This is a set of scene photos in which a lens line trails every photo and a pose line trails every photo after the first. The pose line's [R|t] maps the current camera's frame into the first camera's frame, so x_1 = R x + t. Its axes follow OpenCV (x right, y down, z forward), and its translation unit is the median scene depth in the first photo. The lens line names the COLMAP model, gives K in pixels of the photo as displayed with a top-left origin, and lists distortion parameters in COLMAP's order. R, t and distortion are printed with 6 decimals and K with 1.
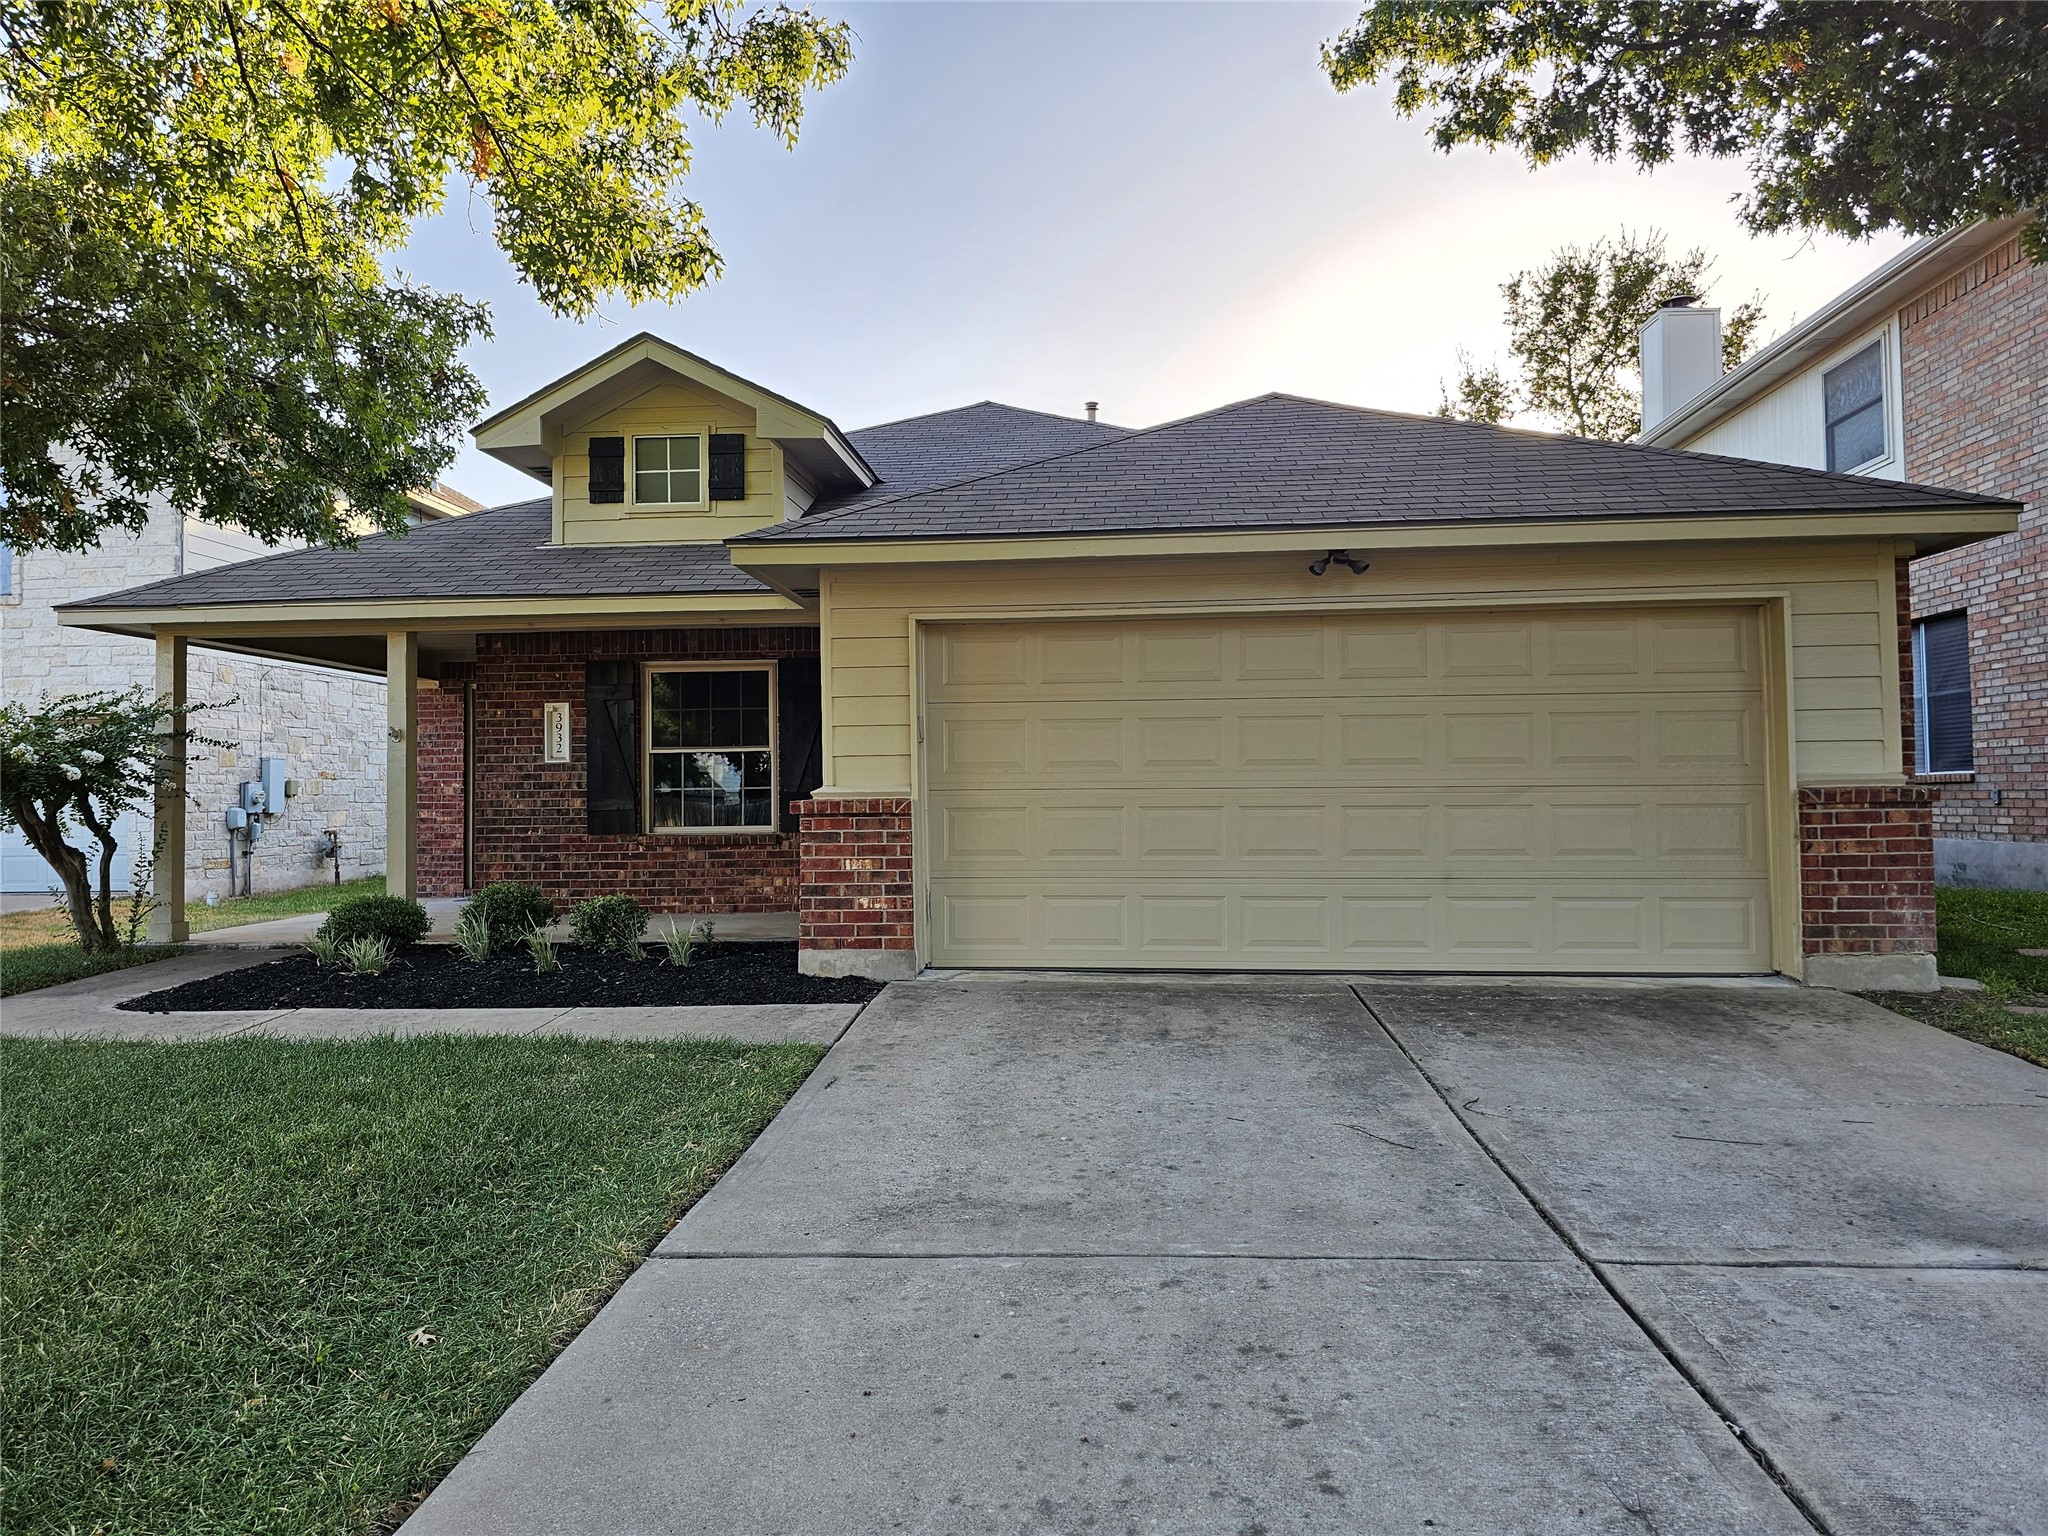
lens RADIAL K [[1348.0, 0, 998.6], [0, 1348.0, 742.1], [0, 0, 1]] dist [0.094366, -0.097398]
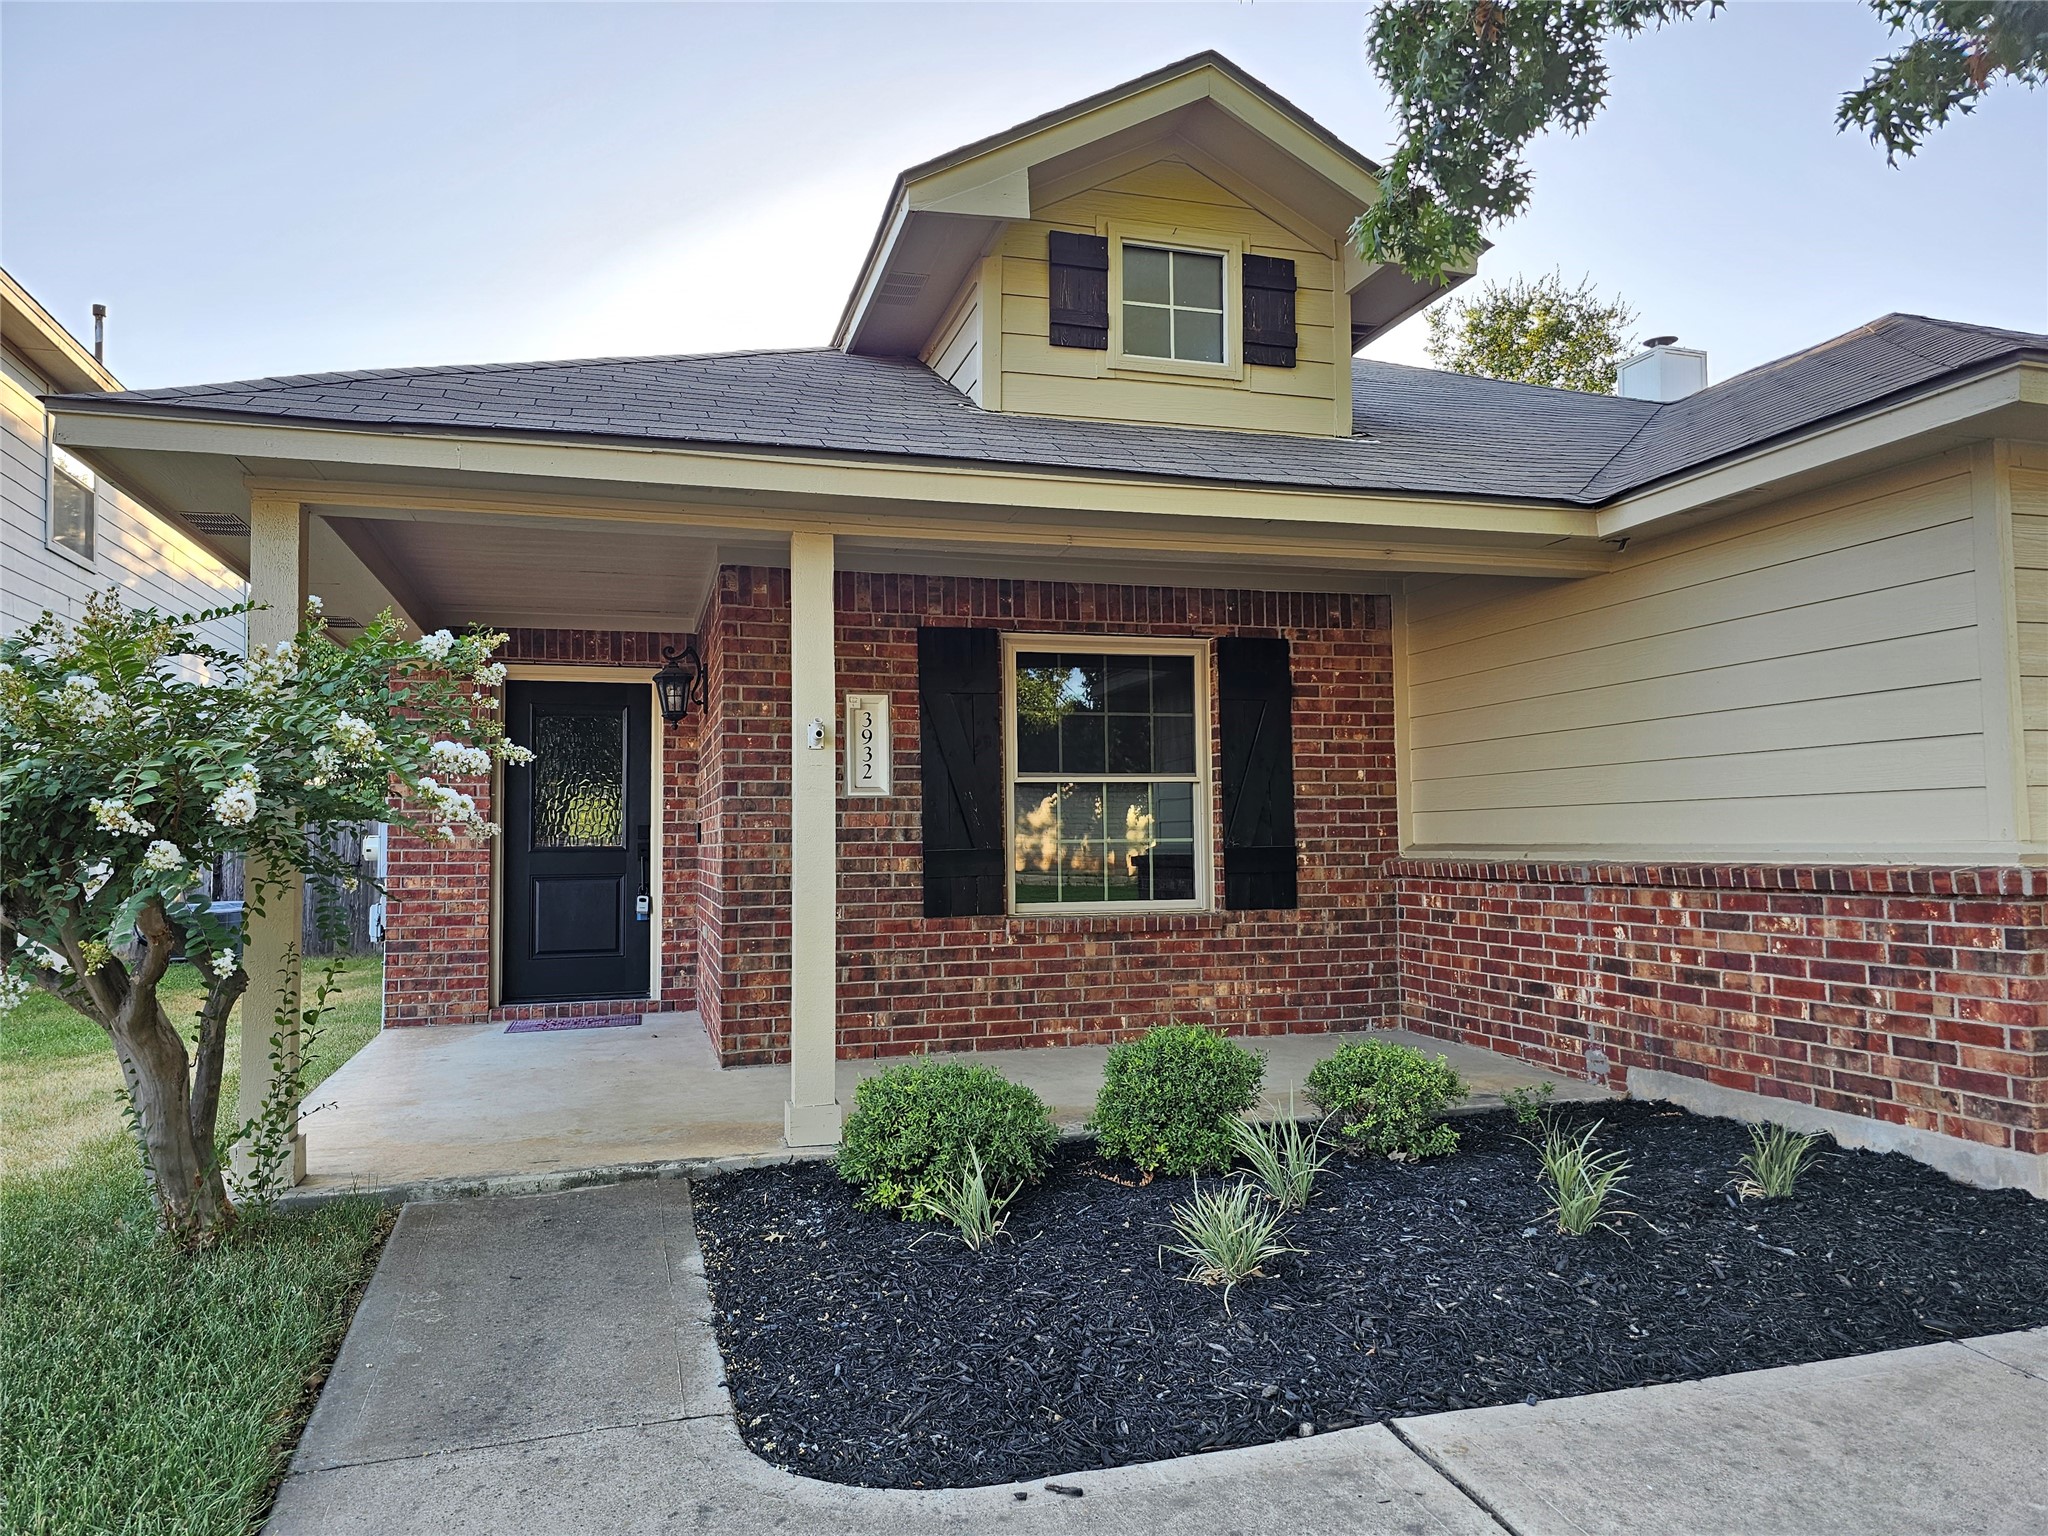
lens RADIAL K [[1338.5, 0, 1024.0], [0, 1338.5, 768.0], [0, 0, 1]] dist [0.168184, -0.307348]
pose [[0.930439, 0.021654, 0.365806, -0.480826], [-0.015326, 0.999679, -0.020195, 0.013851], [-0.366126, 0.013184, 0.930472, 0.441987]]
